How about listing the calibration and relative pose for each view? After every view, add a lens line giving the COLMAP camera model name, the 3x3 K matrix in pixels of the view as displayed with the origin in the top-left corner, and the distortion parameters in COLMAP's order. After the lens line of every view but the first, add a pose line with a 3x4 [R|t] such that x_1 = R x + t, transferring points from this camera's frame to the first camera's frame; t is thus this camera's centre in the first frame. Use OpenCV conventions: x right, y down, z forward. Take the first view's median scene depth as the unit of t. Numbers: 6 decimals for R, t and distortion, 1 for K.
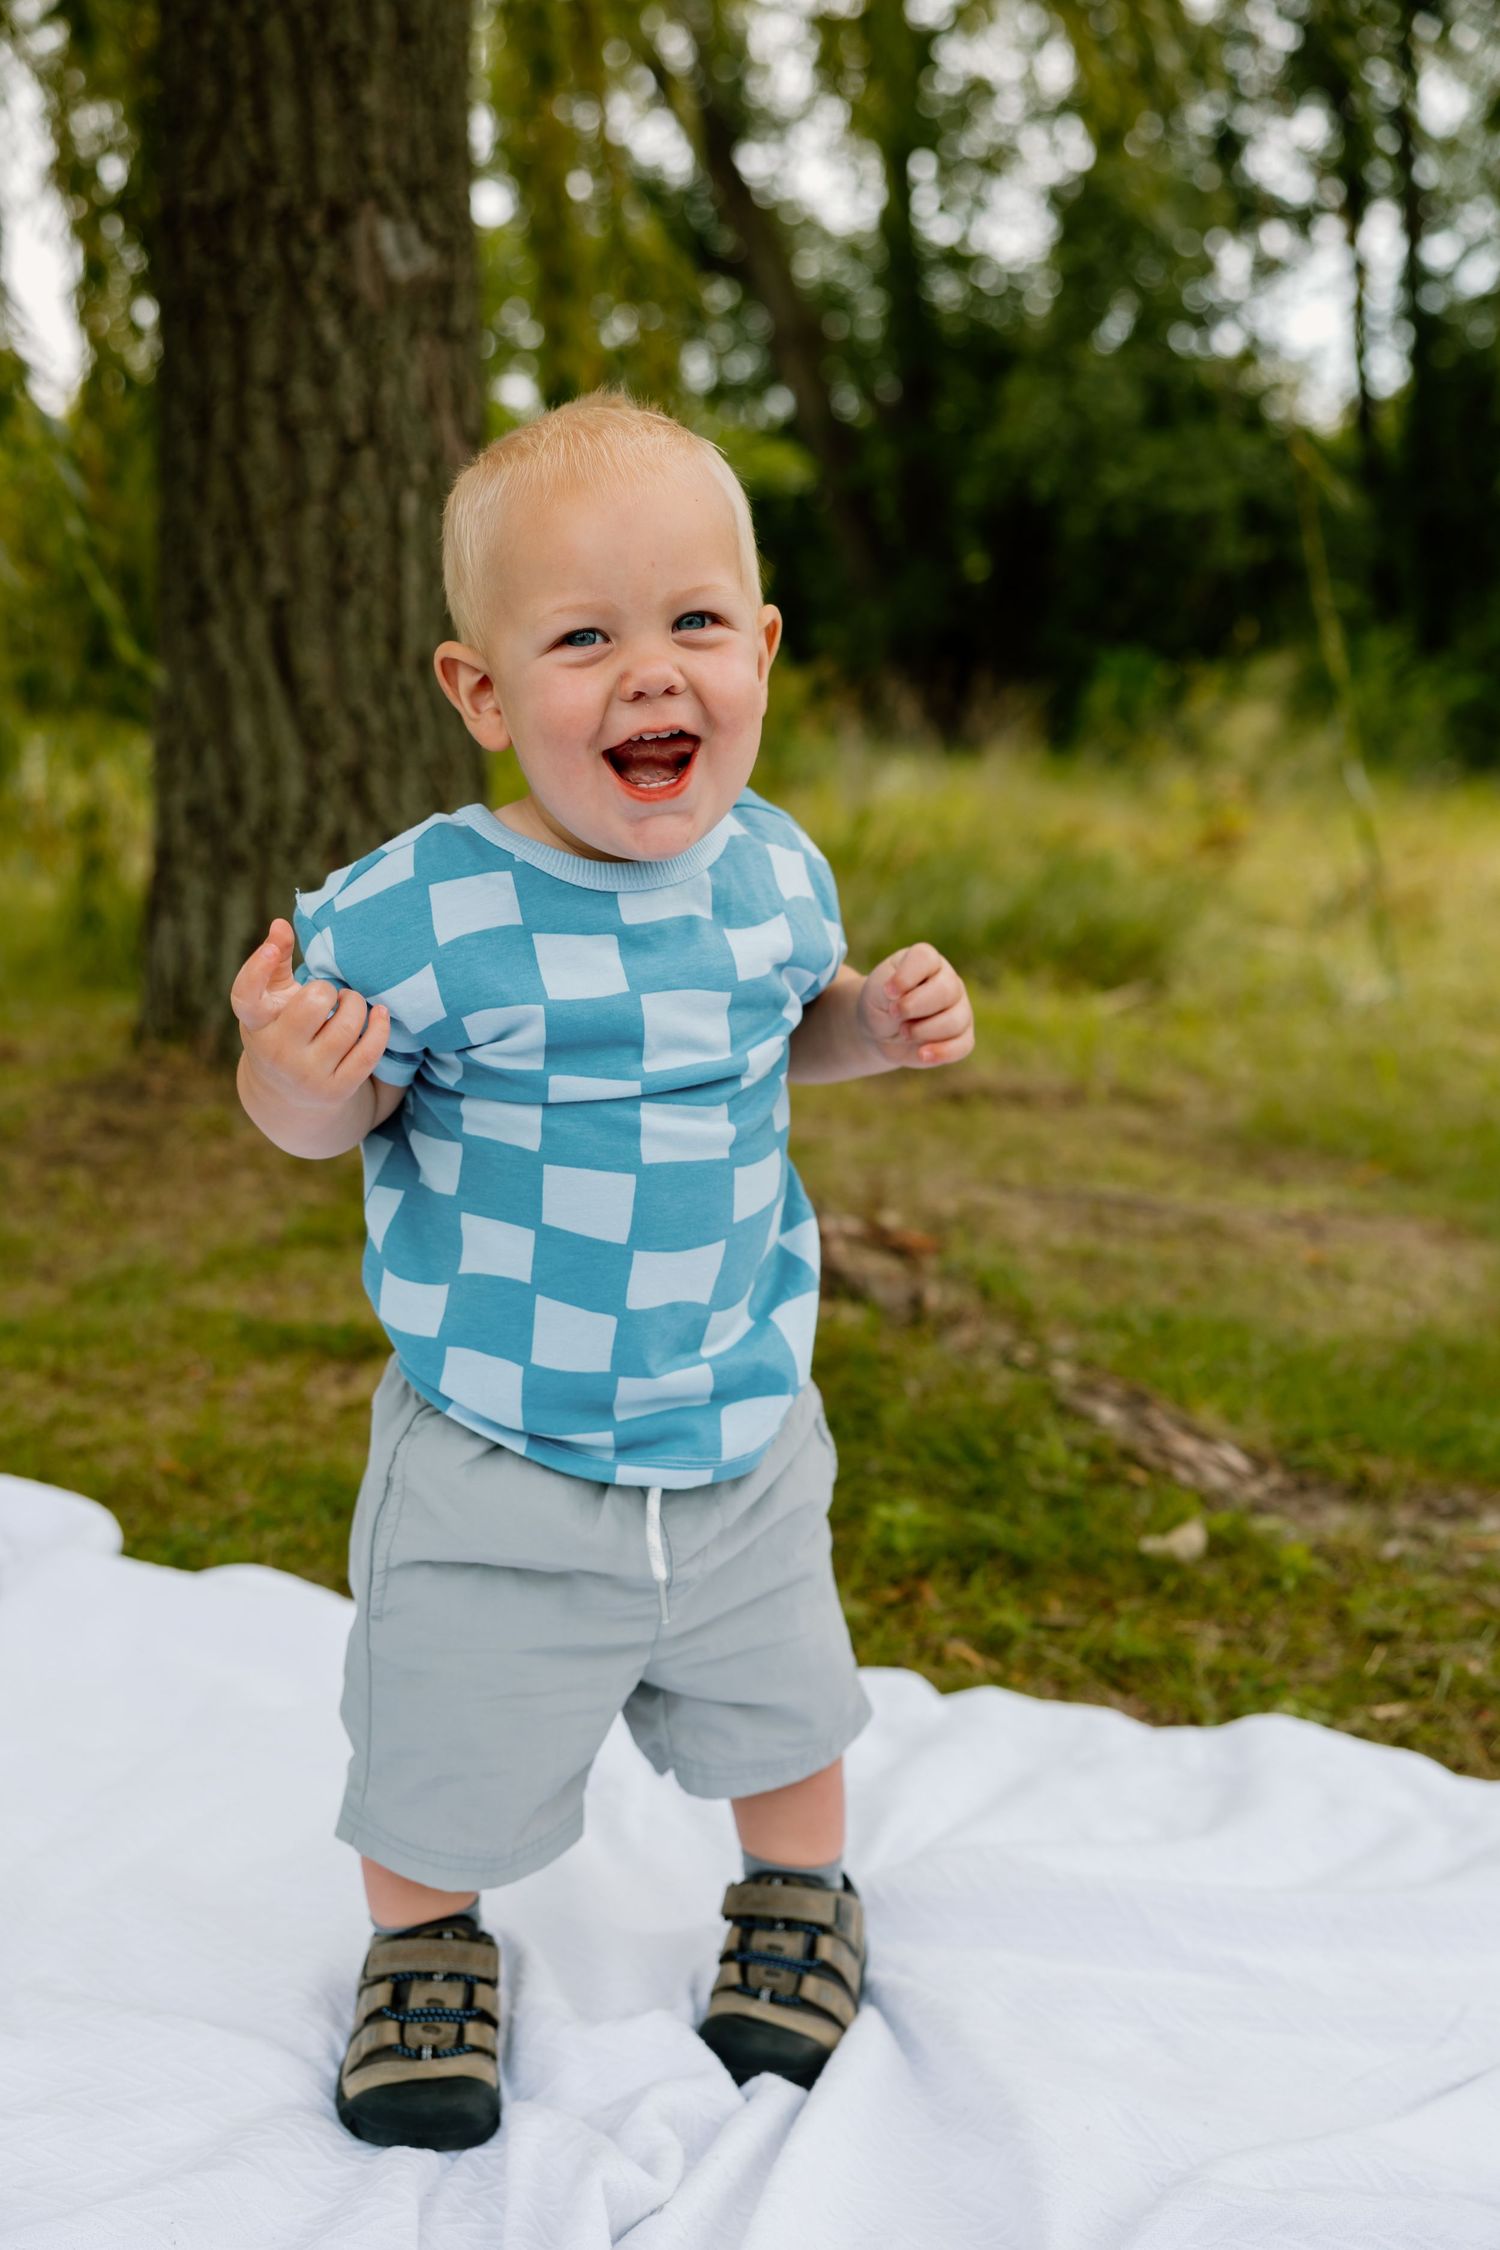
lens RADIAL K [[2512.1, 0, 747.7], [0, 2512.1, 1124.9], [0, 0, 1]] dist [0.010141, -0.001111]
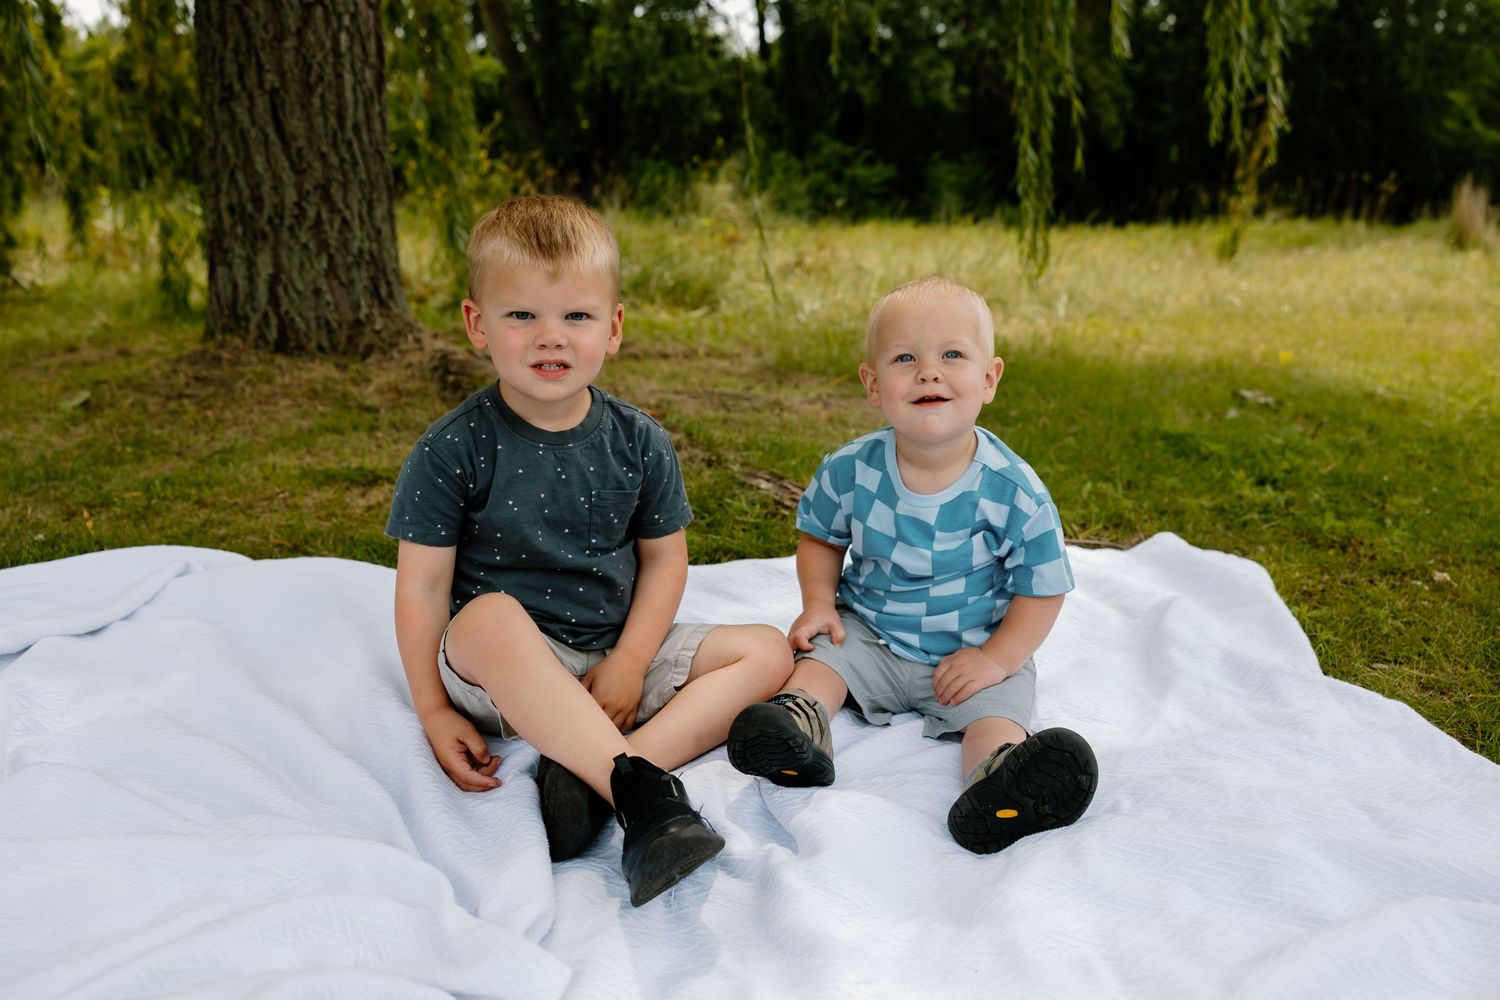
lens RADIAL K [[1166.4, 0, 750.0], [0, 1166.4, 500.0], [0, 0, 1]] dist [0.008151, 0.003504]
pose [[0.974268, -0.063608, 0.216233, -0.051046], [0.043934, 0.994545, 0.094609, 0.026261], [-0.221071, -0.082674, 0.971747, 0.059637]]
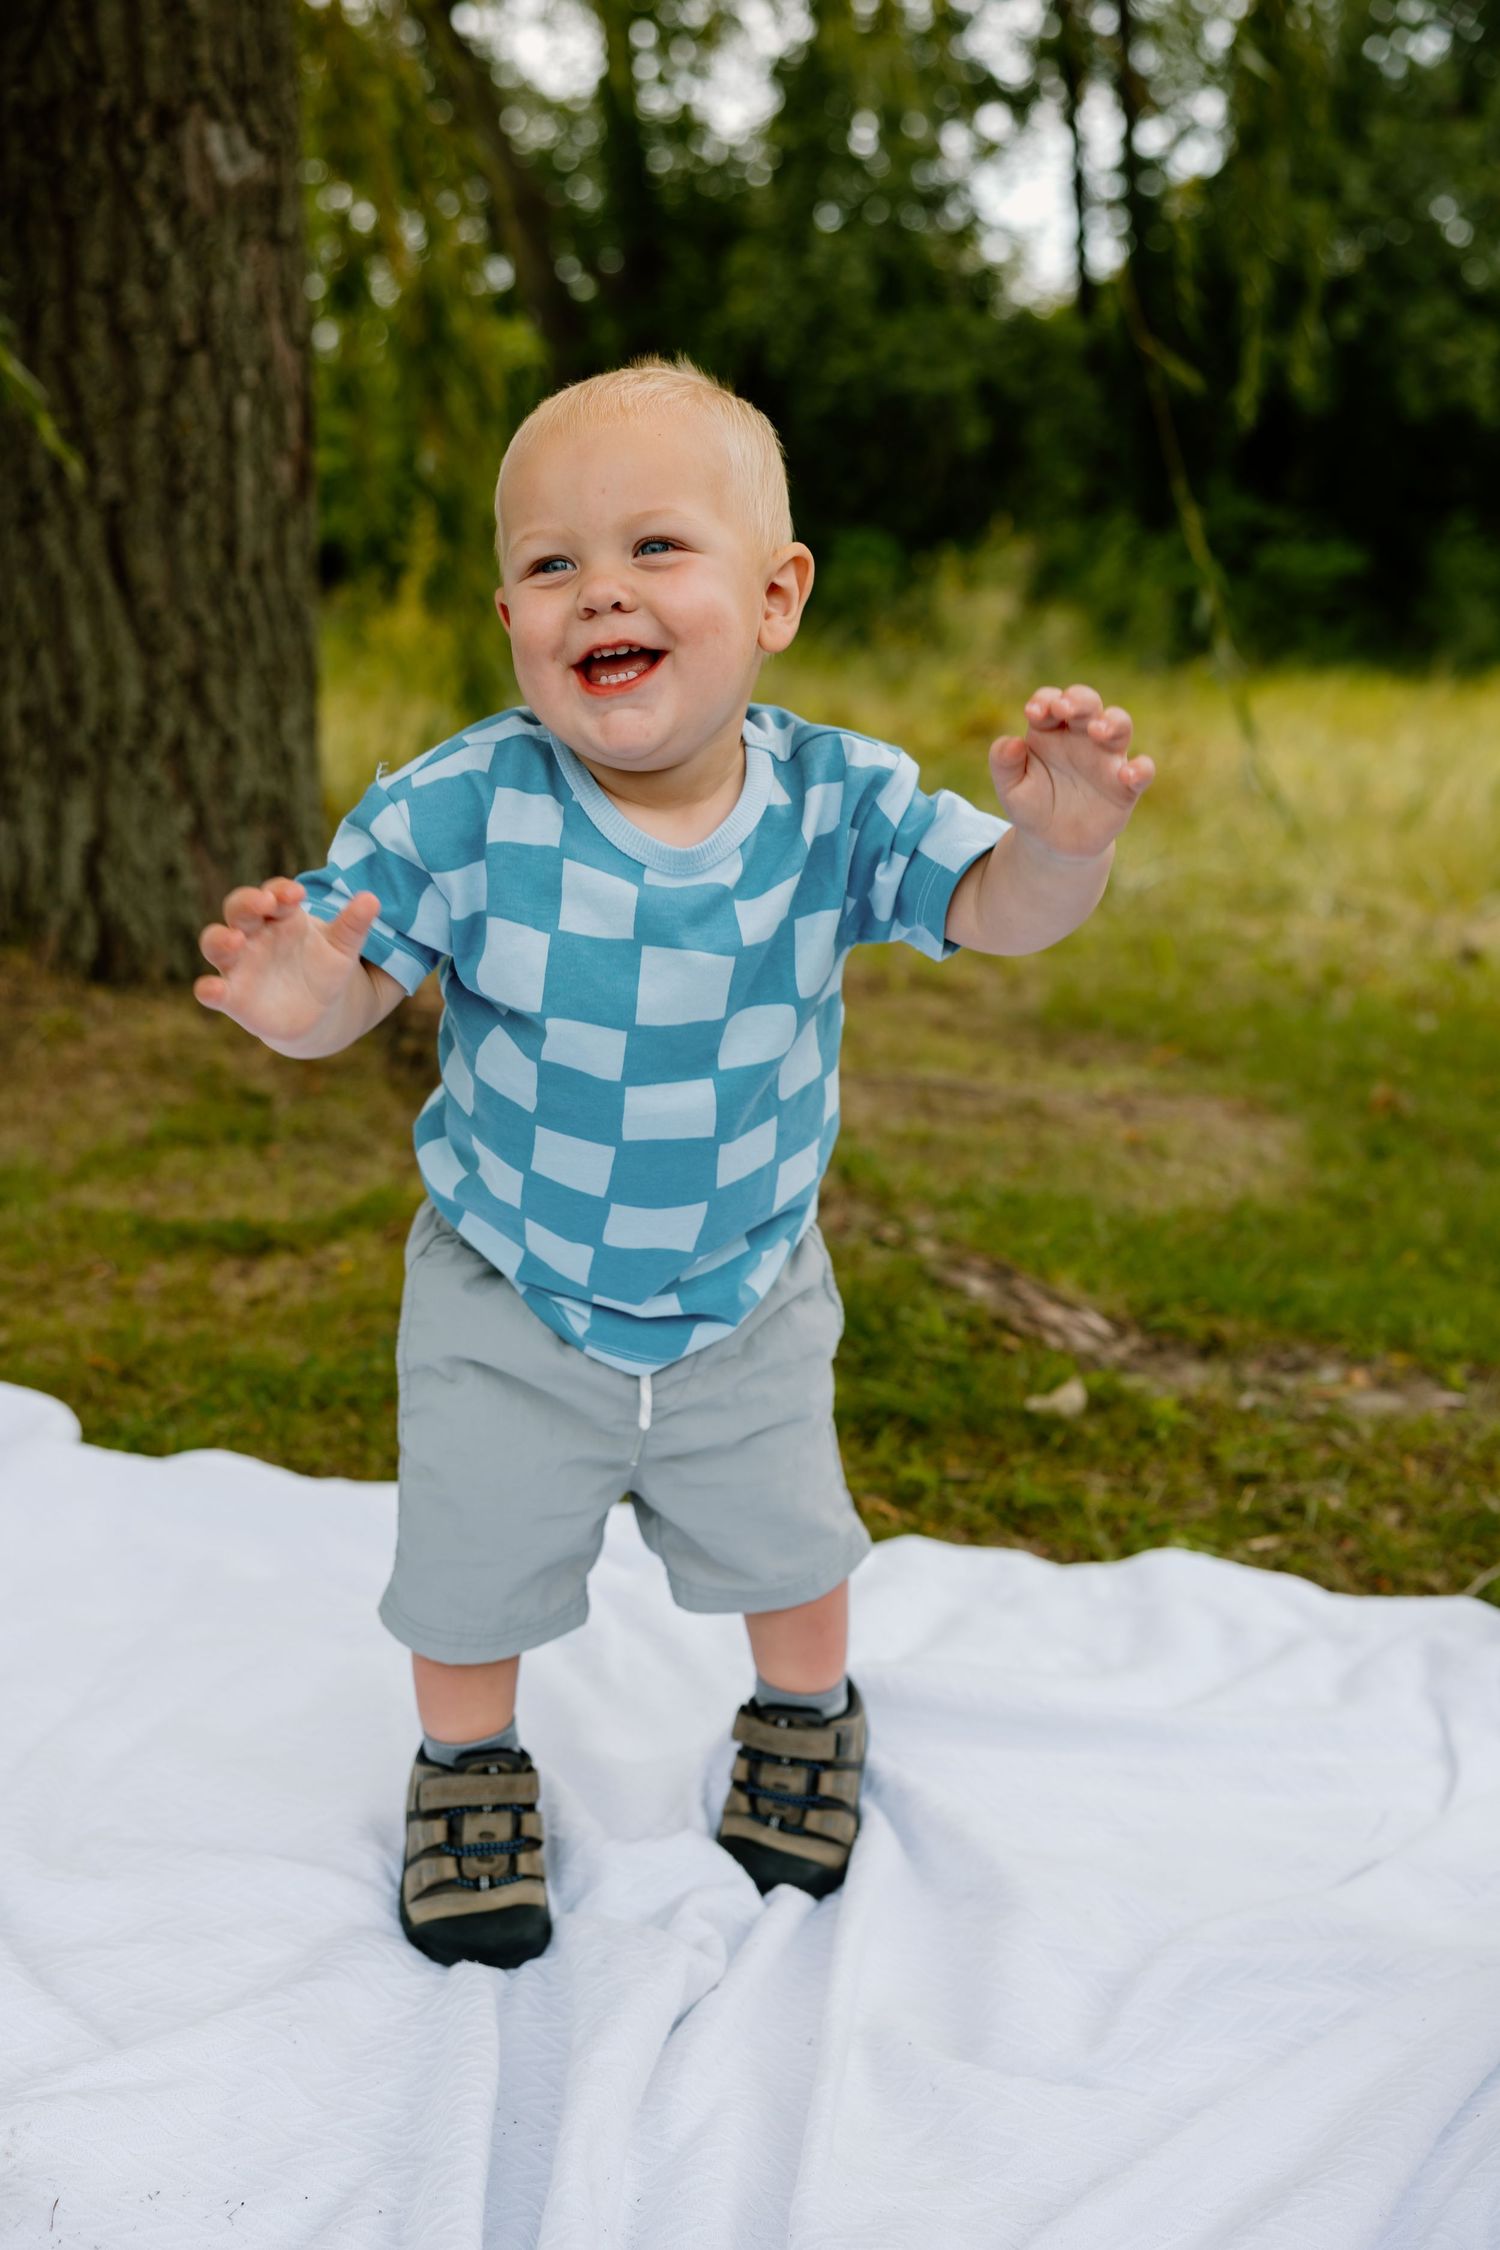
lens RADIAL K [[2512.1, 0, 747.7], [0, 2512.1, 1124.9], [0, 0, 1]] dist [0.010141, -0.001111]
pose [[0.994021, -0.020424, 0.107258, -0.048278], [0.015411, 0.998759, 0.047353, -0.004614], [-0.108092, -0.045417, 0.993103, -0.039838]]
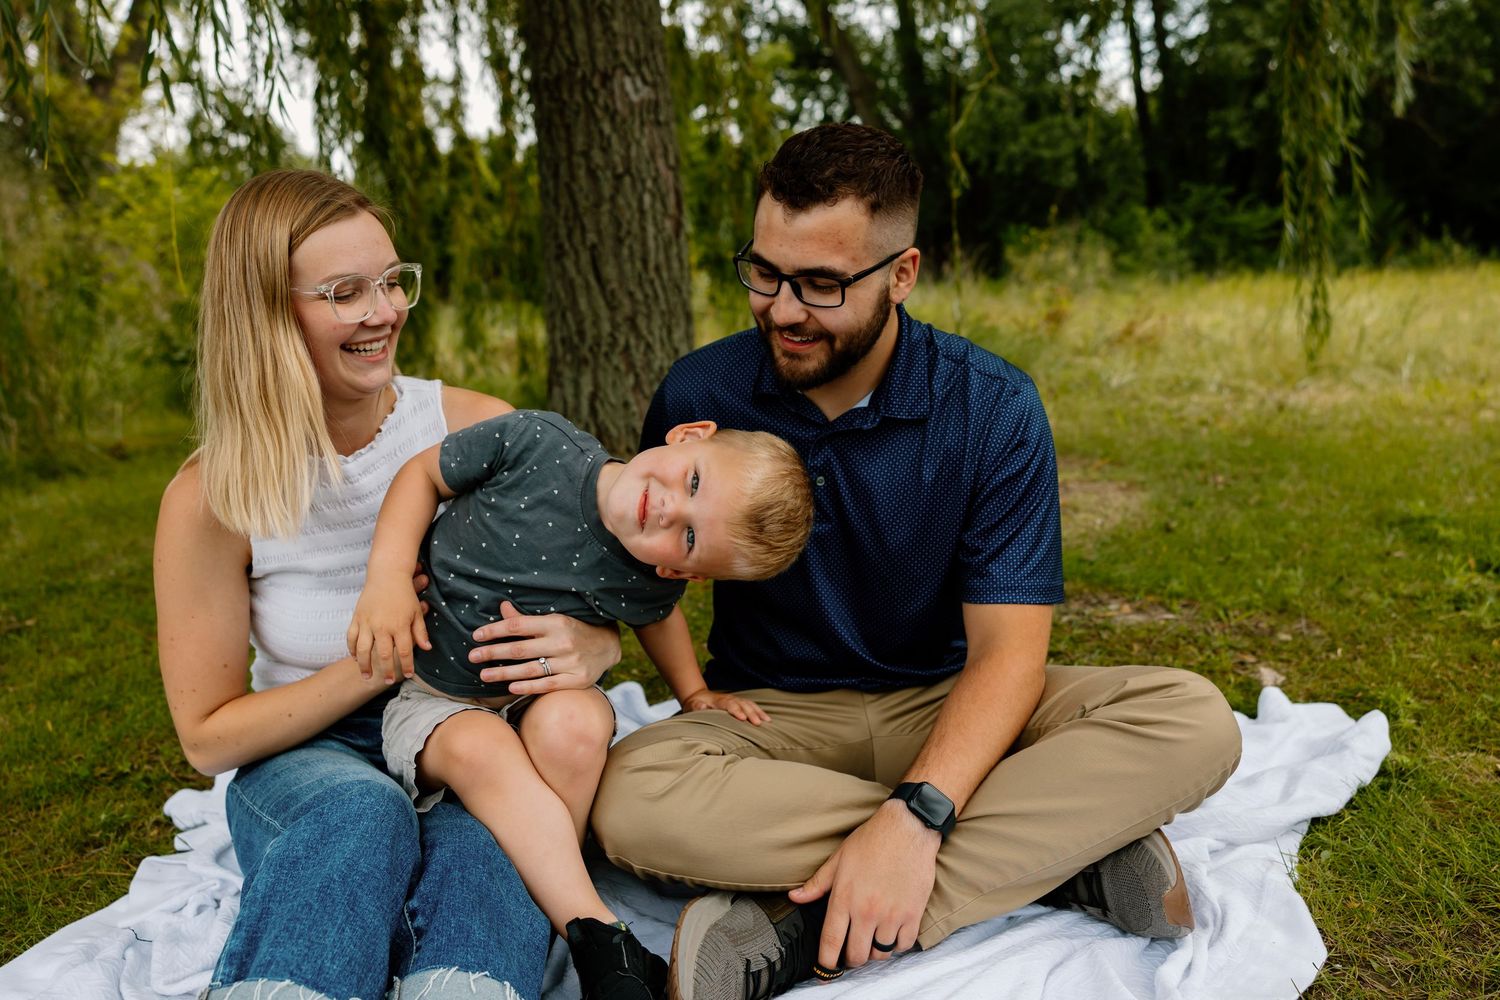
lens RADIAL K [[1187.6, 0, 750.0], [0, 1187.6, 500.0], [0, 0, 1]] dist [-0.016033, -0.001338]
pose [[0.992721, -0.063976, -0.102039, 0.053789], [0.066541, 0.997543, 0.021931, 0.009437], [0.100385, -0.028561, 0.994539, -0.076627]]
